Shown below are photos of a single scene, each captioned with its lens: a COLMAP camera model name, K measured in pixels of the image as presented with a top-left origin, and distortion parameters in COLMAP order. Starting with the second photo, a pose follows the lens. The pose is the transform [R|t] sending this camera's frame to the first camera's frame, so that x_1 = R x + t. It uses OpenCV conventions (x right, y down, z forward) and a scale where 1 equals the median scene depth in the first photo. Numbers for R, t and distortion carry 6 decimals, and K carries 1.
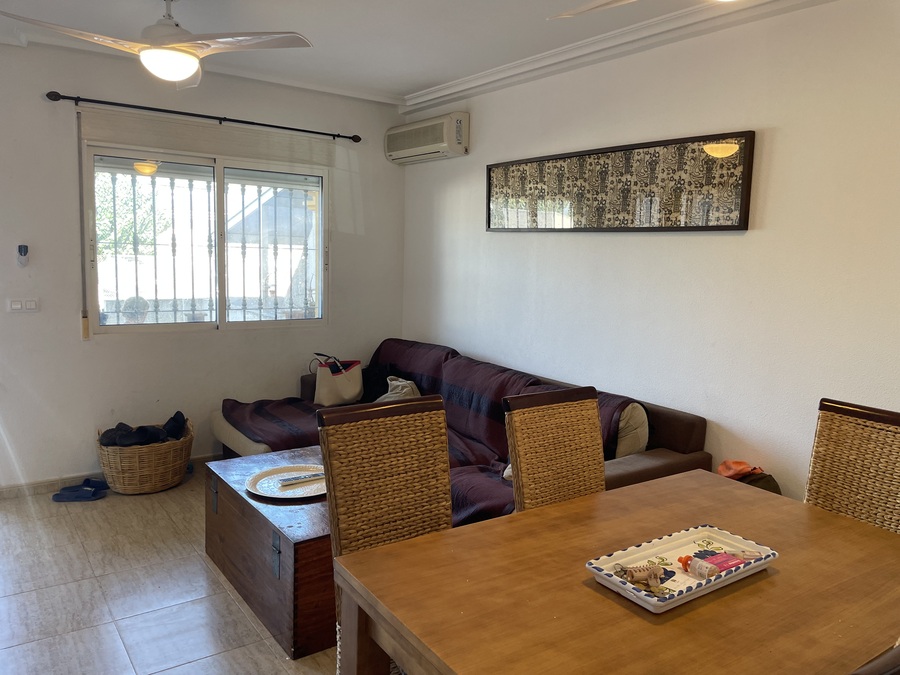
lens RADIAL K [[677.8, 0, 446.7], [0, 677.8, 340.5], [0, 0, 1]] dist [0.078252, -0.097234]
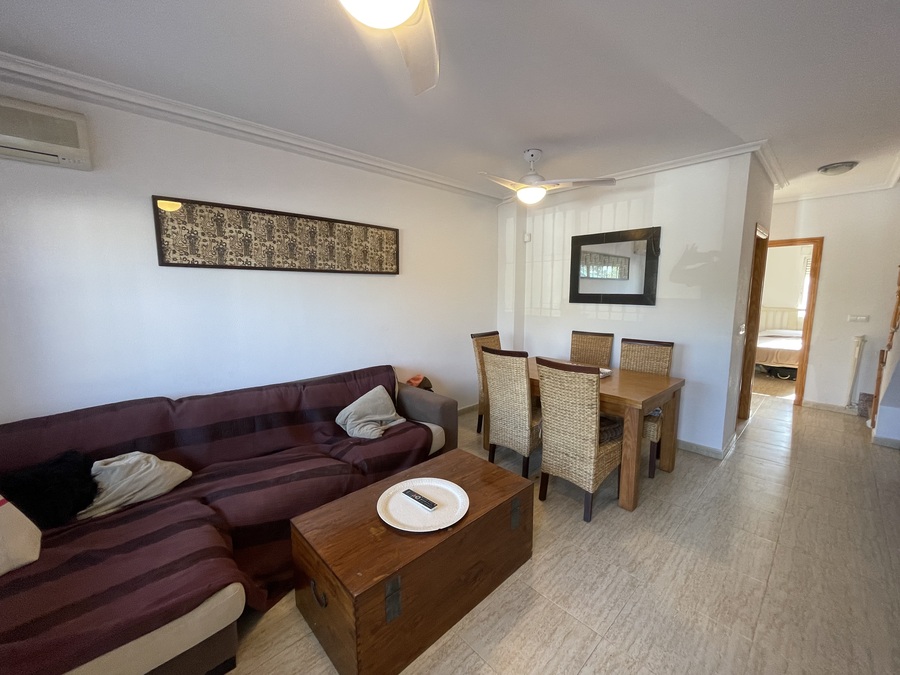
lens RADIAL K [[362.6, 0, 449.7], [0, 362.6, 340.9], [0, 0, 1]] dist [-0.002027, -0.000682]
pose [[-0.129535, -0.180102, 0.975081, -0.647416], [0.118583, 0.973495, 0.195563, -0.138985], [-0.984459, 0.140961, -0.104745, 0.849858]]
